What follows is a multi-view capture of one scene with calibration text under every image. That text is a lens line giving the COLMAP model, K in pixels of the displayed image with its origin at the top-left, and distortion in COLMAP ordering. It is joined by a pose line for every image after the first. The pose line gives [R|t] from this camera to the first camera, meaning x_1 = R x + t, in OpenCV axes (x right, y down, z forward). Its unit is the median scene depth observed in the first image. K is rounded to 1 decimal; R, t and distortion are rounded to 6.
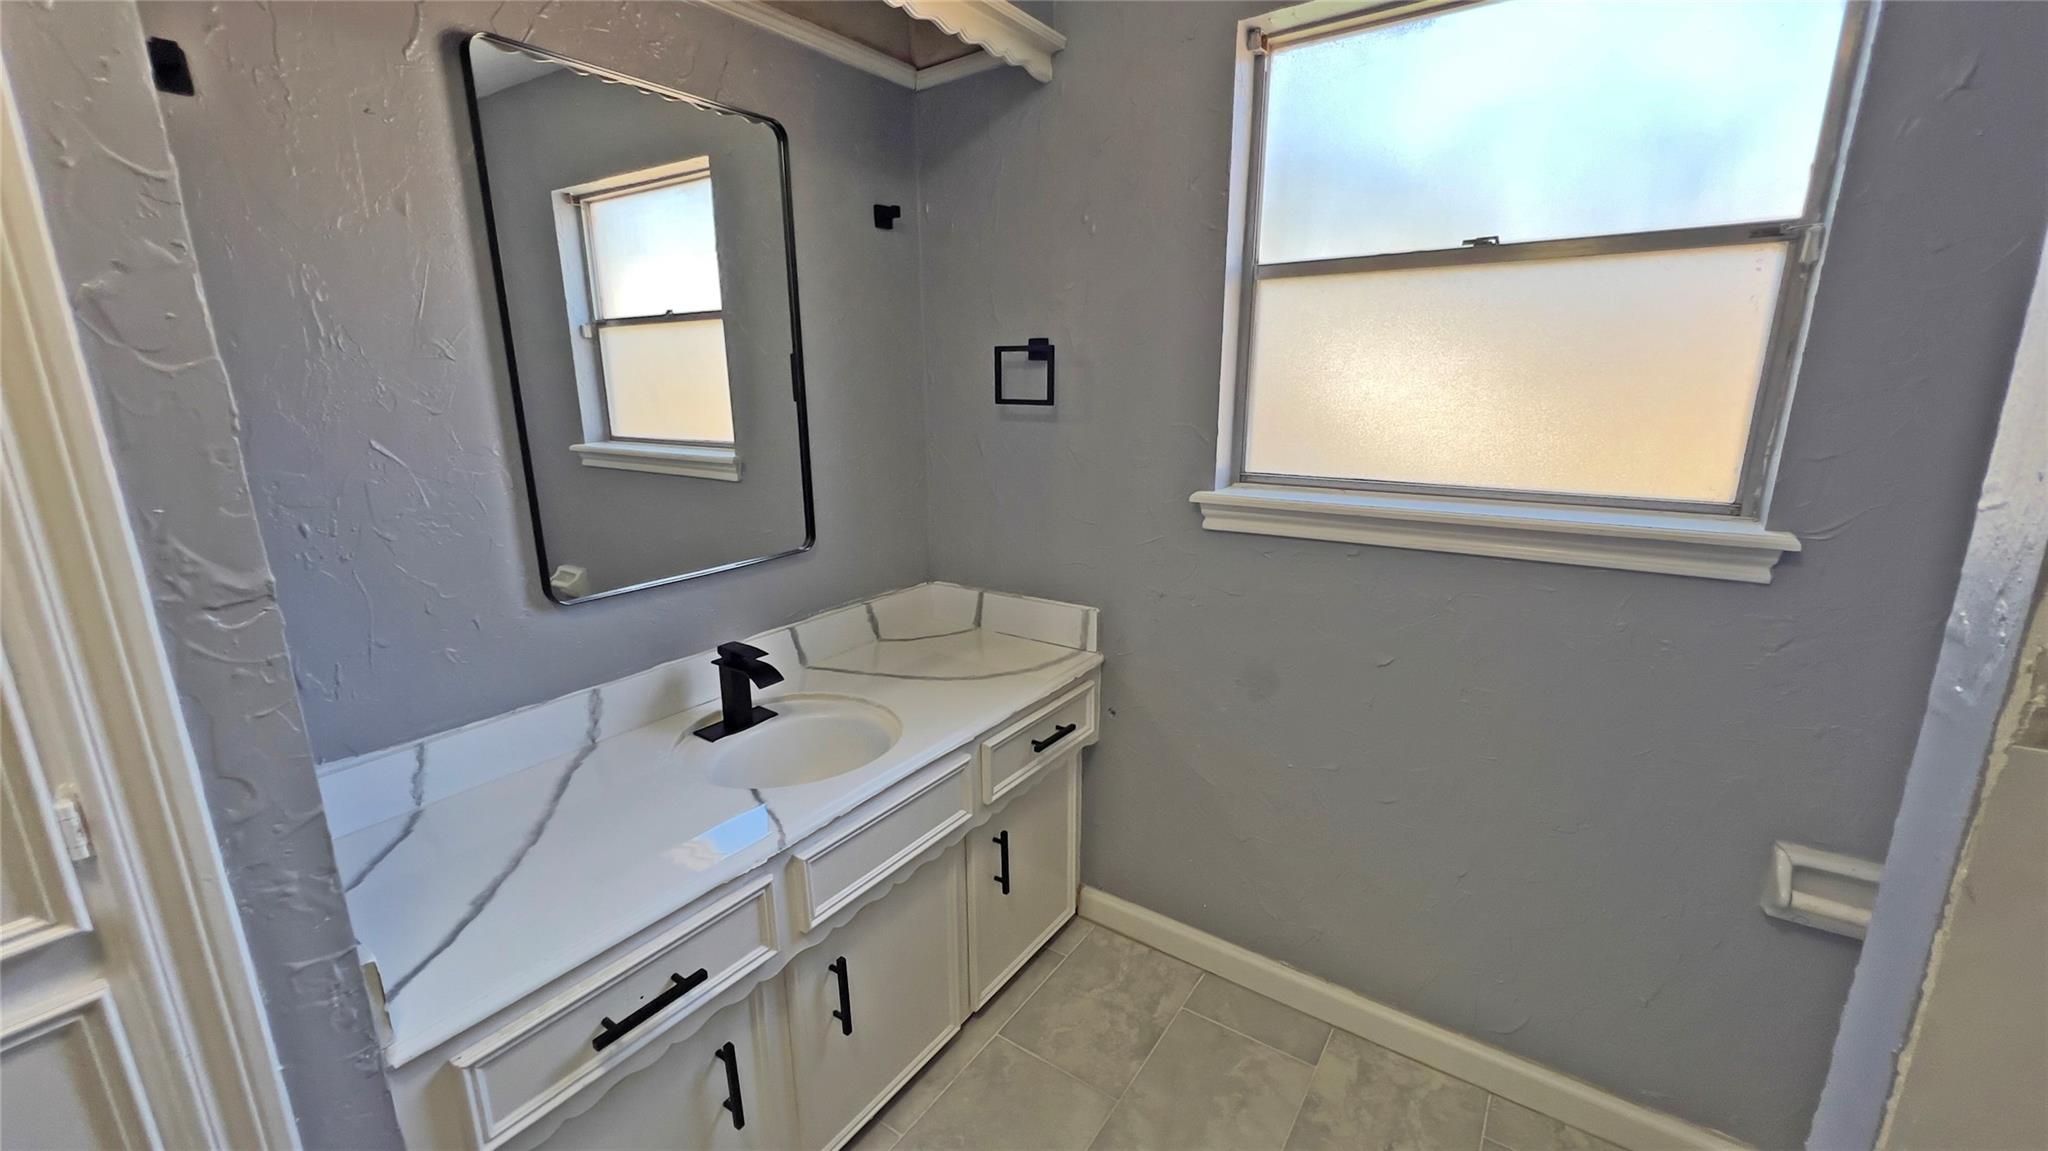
lens RADIAL K [[817.8, 0, 1020.3], [0, 817.8, 582.1], [0, 0, 1]] dist [-0.001116, -0.000224]
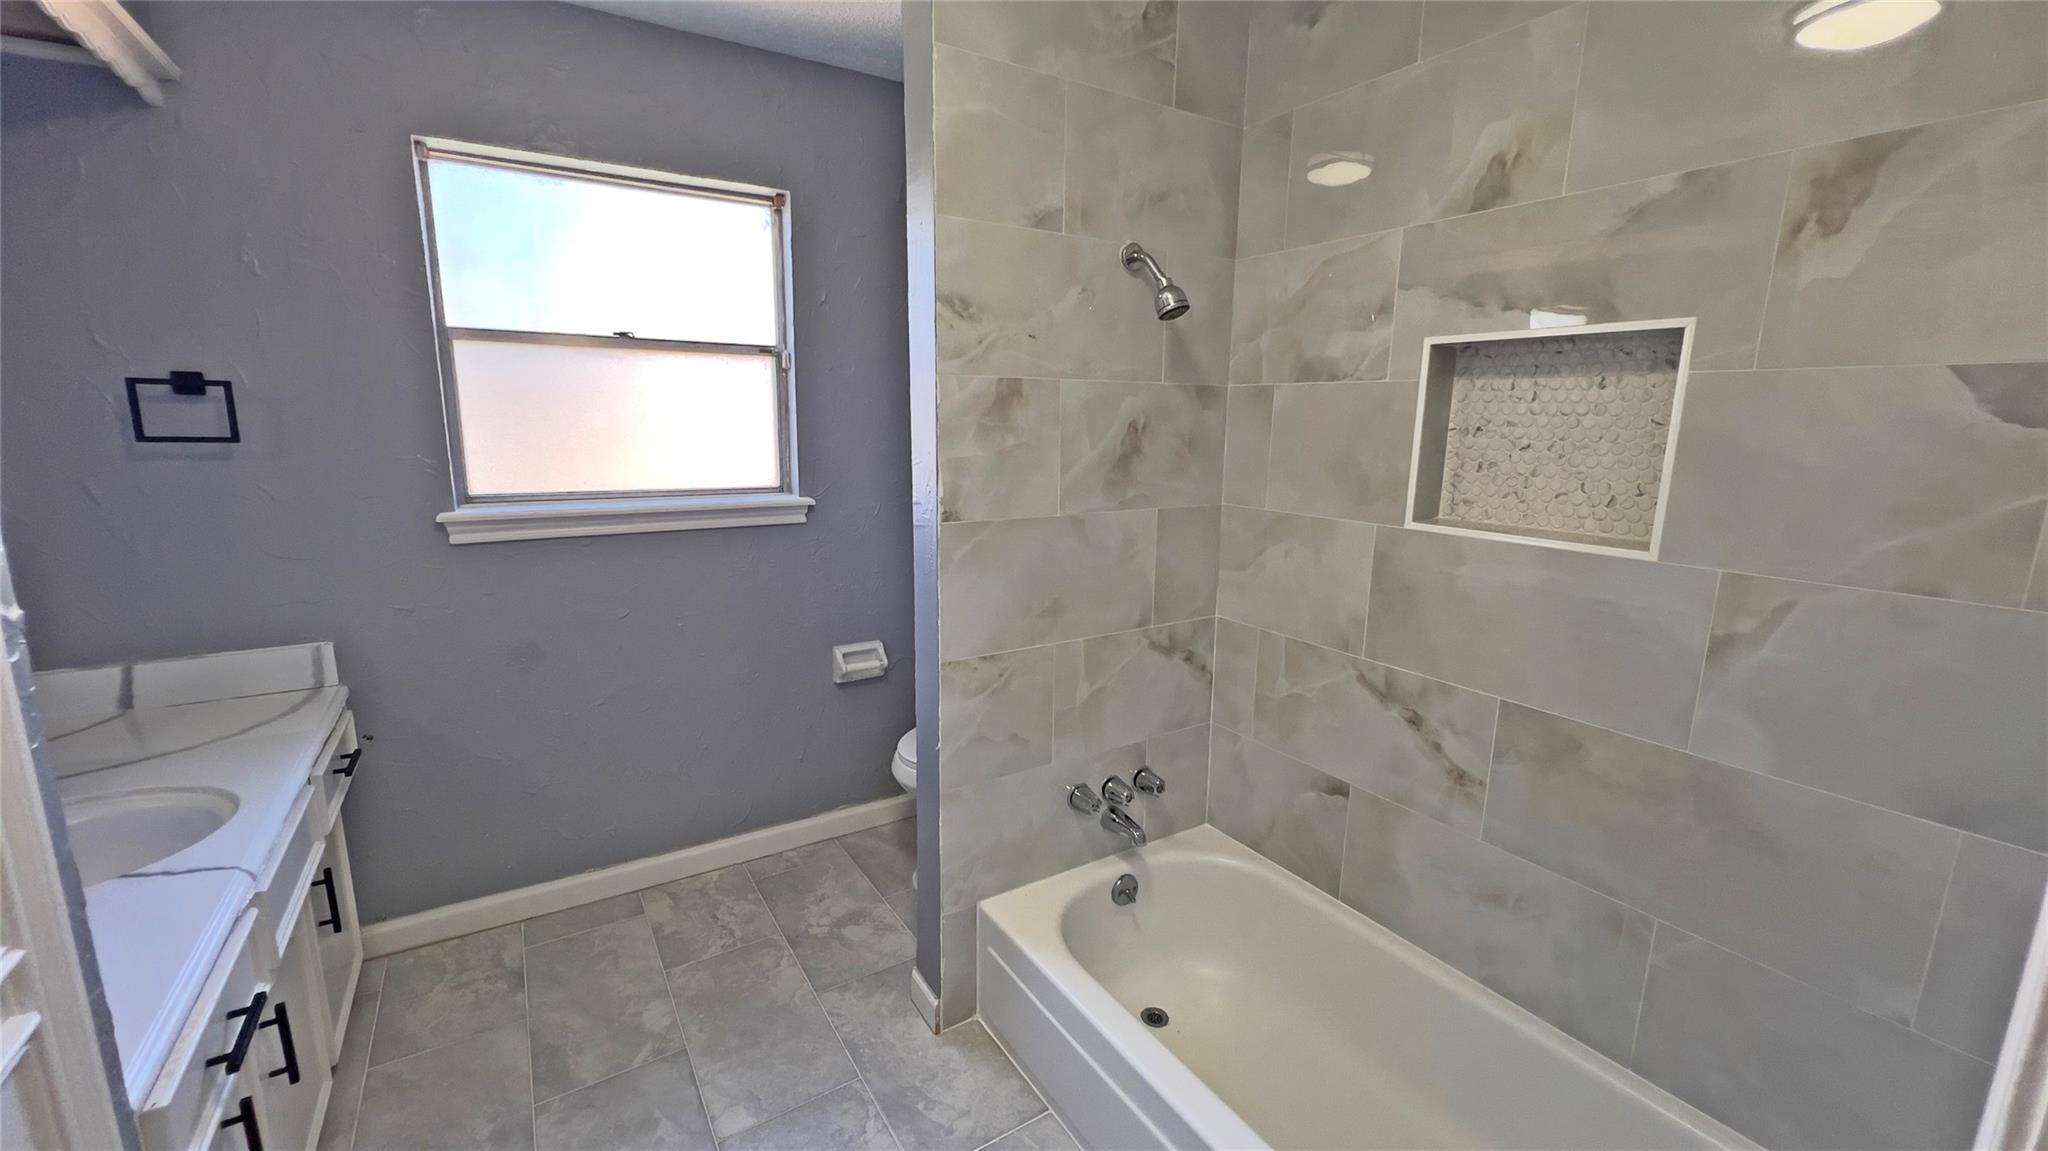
lens RADIAL K [[817.8, 0, 1020.3], [0, 817.8, 582.1], [0, 0, 1]] dist [-0.001116, -0.000224]
pose [[0.389931, -0.170891, 0.904848, -0.529404], [0.203973, 0.974248, 0.096099, 0.042507], [-0.897969, 0.147092, 0.414747, -0.217808]]
